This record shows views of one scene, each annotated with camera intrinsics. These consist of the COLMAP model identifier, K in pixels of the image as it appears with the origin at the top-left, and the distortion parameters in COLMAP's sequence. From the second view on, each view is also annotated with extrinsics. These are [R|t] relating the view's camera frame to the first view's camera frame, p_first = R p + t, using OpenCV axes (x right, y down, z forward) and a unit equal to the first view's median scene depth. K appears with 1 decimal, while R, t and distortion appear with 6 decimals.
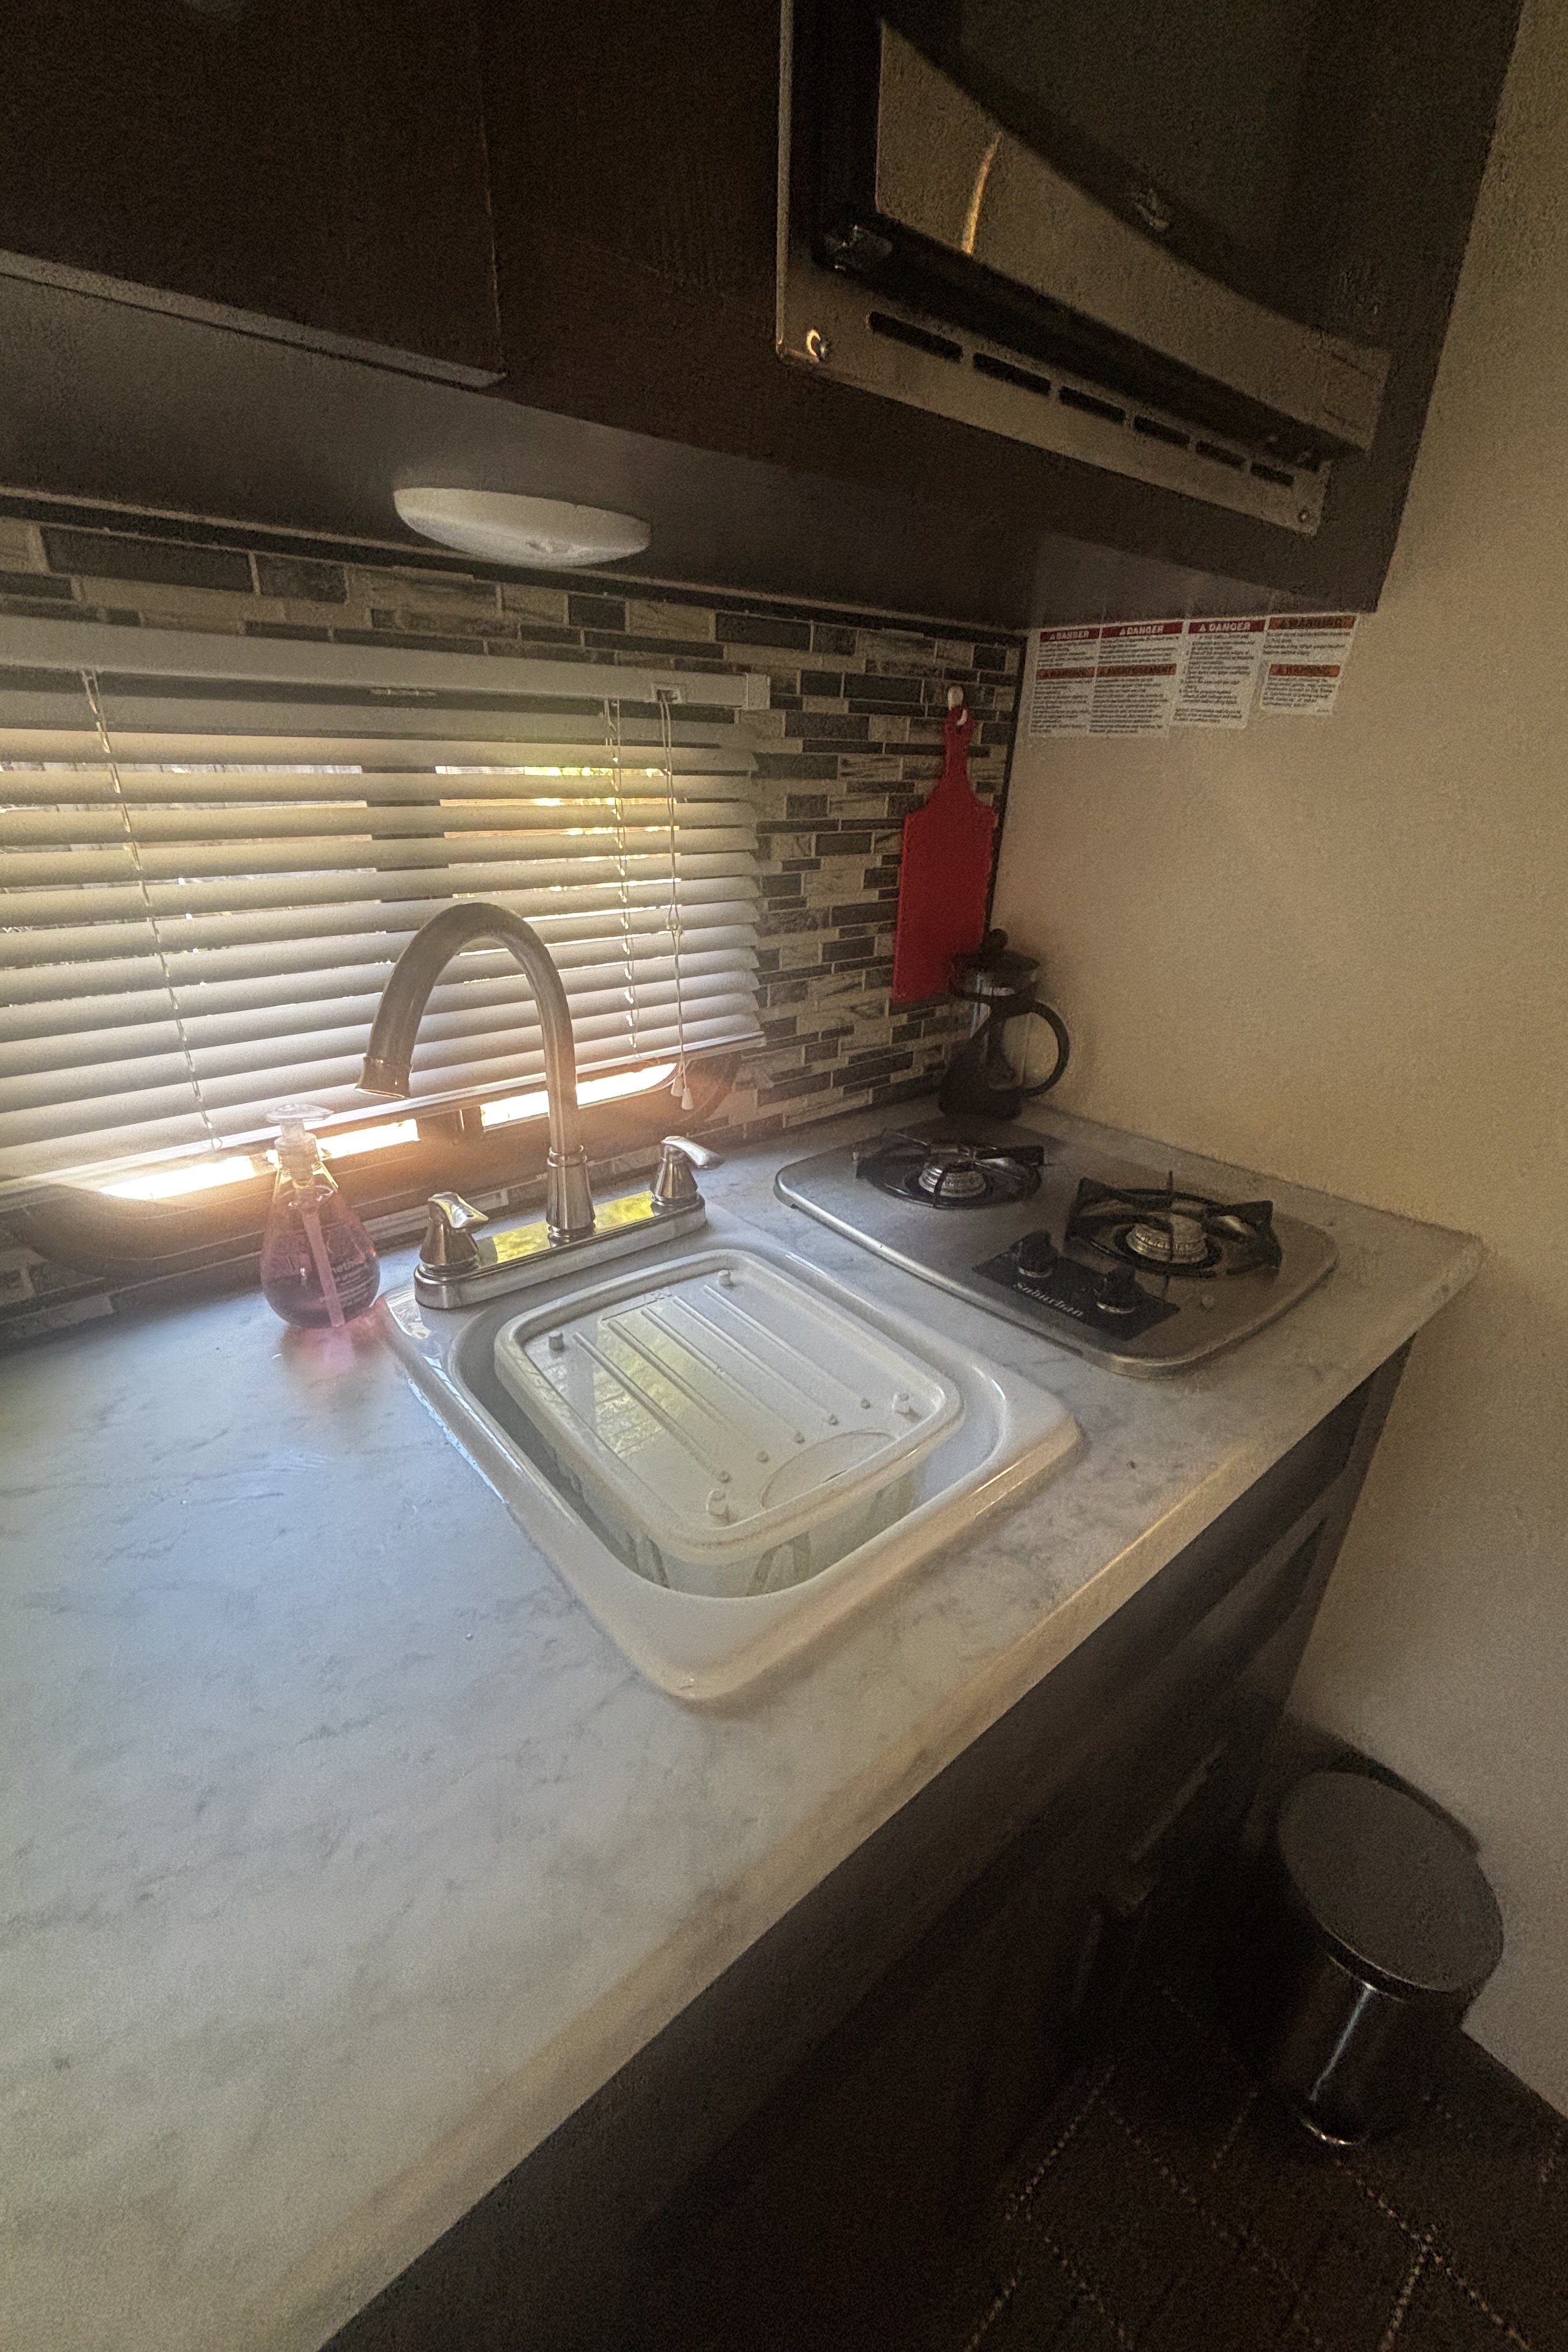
lens RADIAL K [[943.4, 0, 779.8], [0, 943.4, 1181.9], [0, 0, 1]] dist [-0.004514, -0.000049]
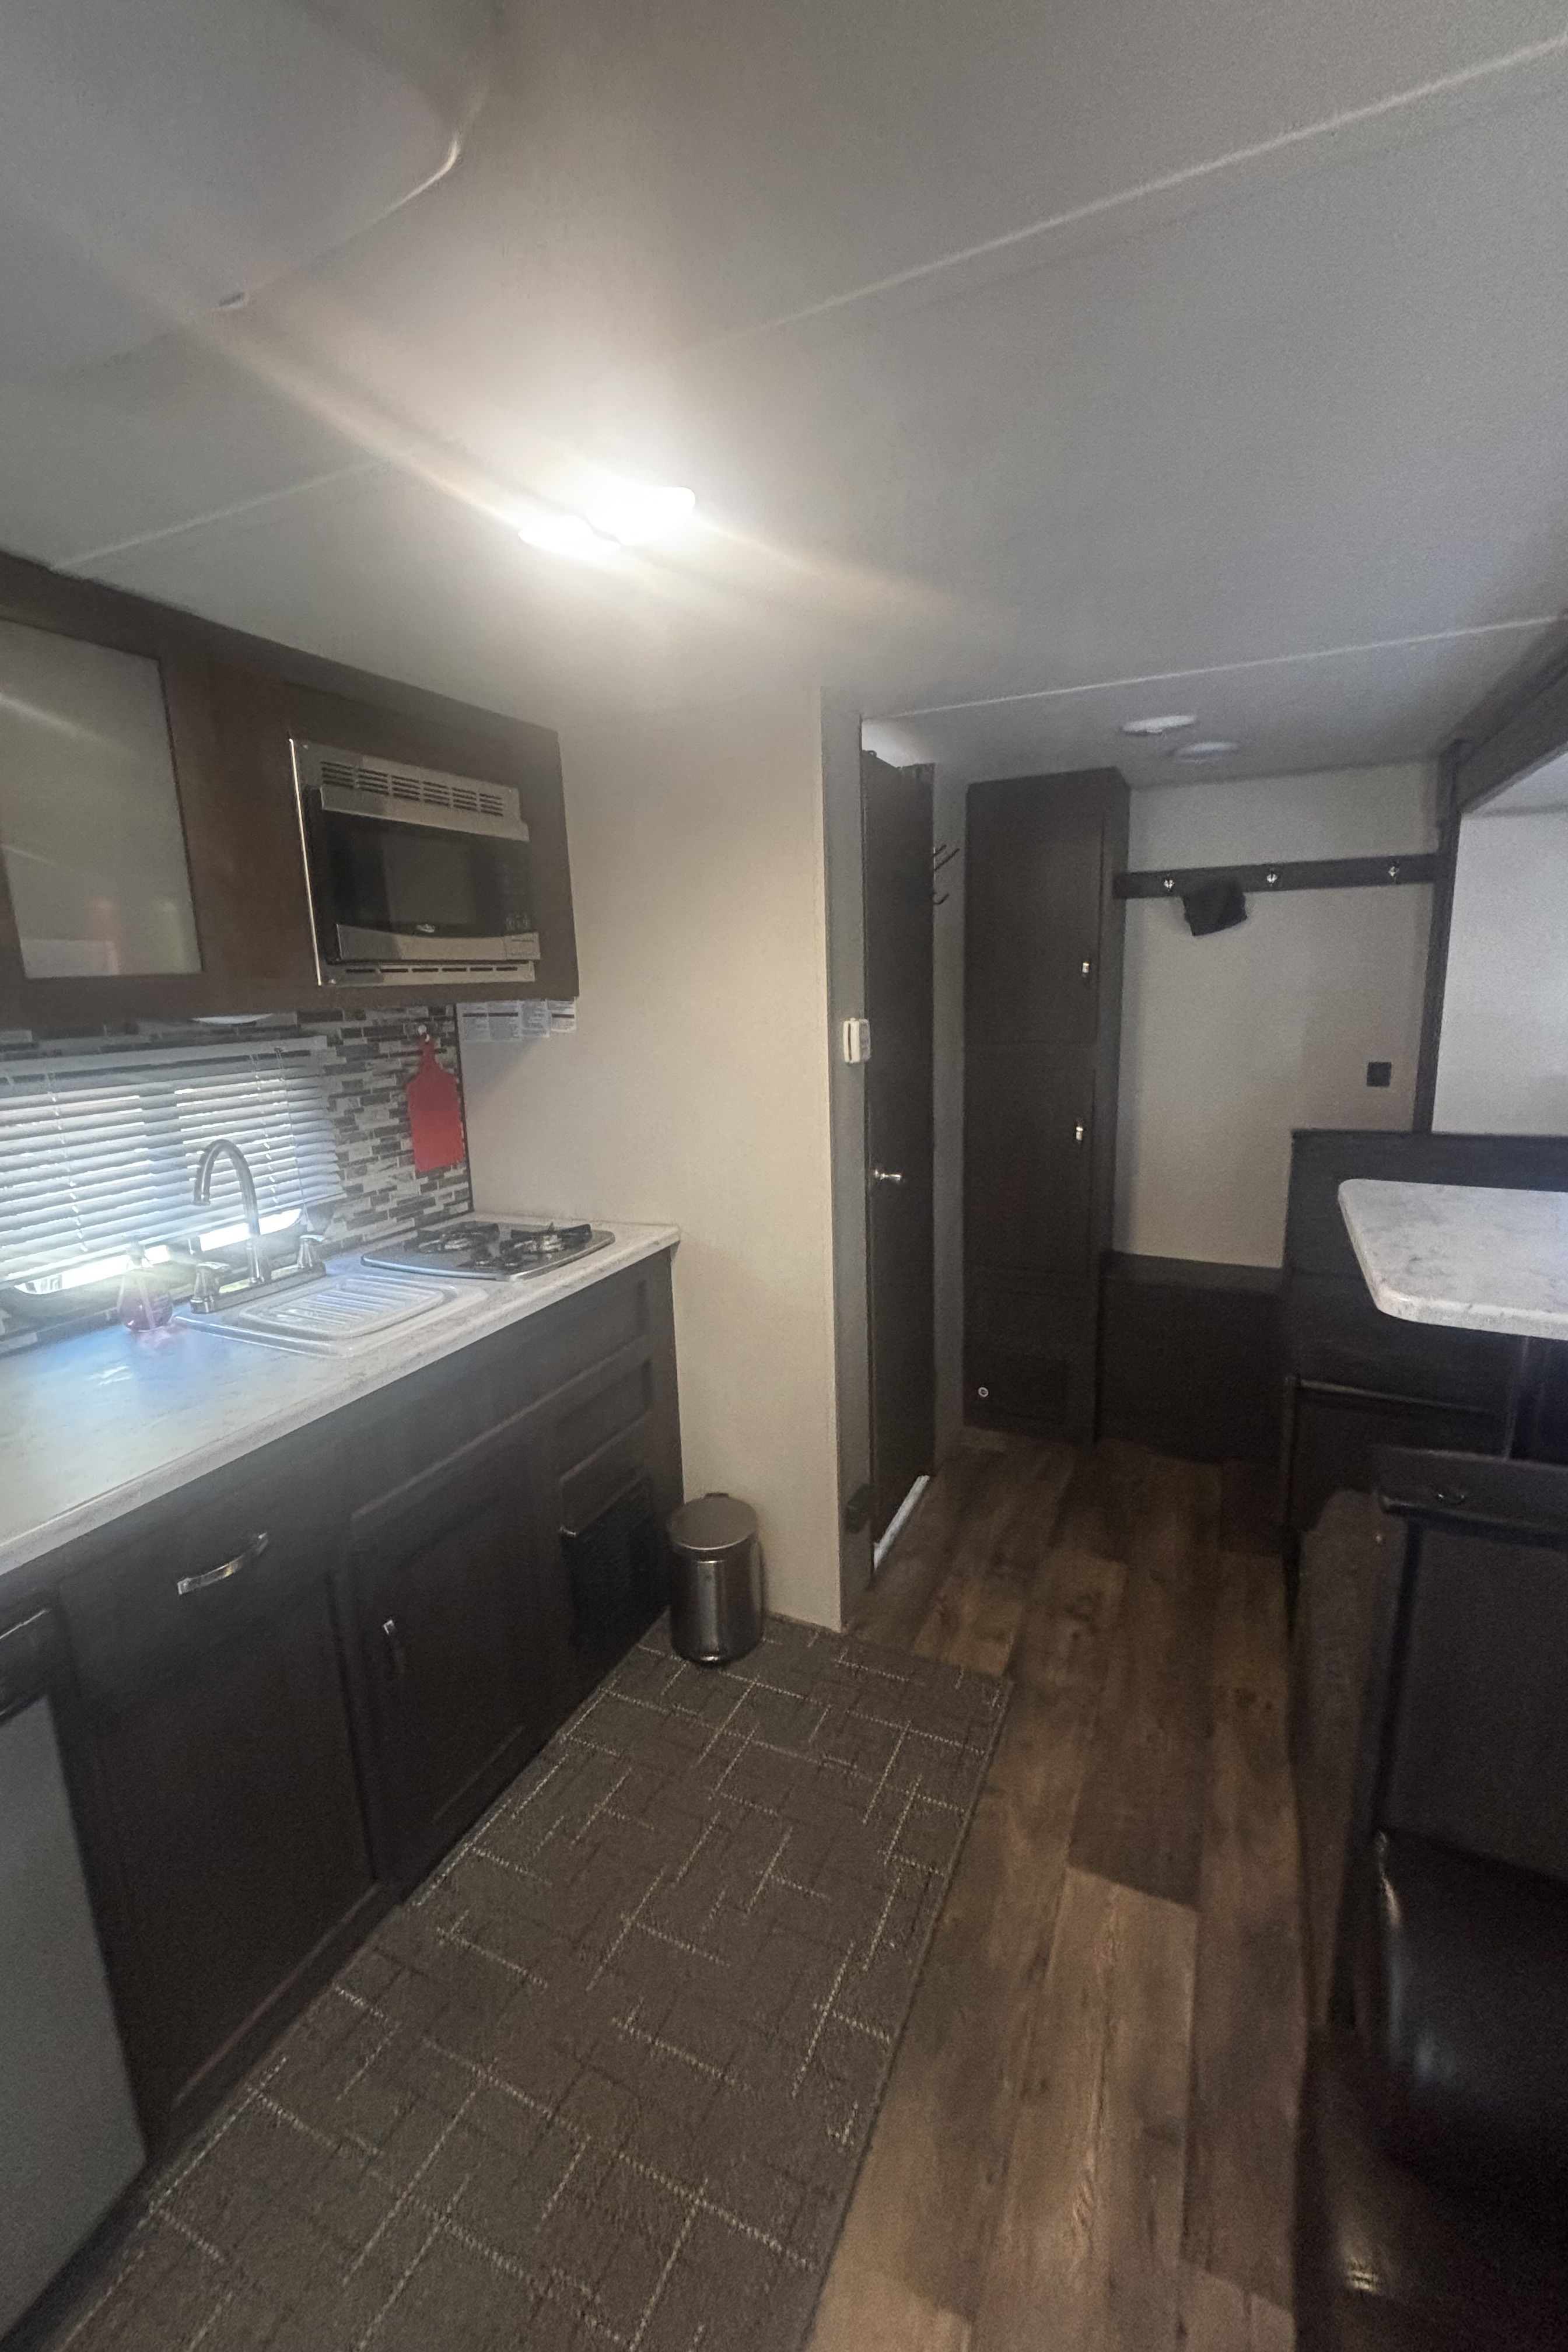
lens RADIAL K [[943.4, 0, 797.3], [0, 943.4, 1170.1], [0, 0, 1]] dist [-0.004514, -0.000049]
pose [[0.902671, -0.131368, 0.409790, 0.035230], [0.222802, 0.957366, -0.183875, 0.380395], [-0.368163, 0.257280, 0.893455, -1.158266]]
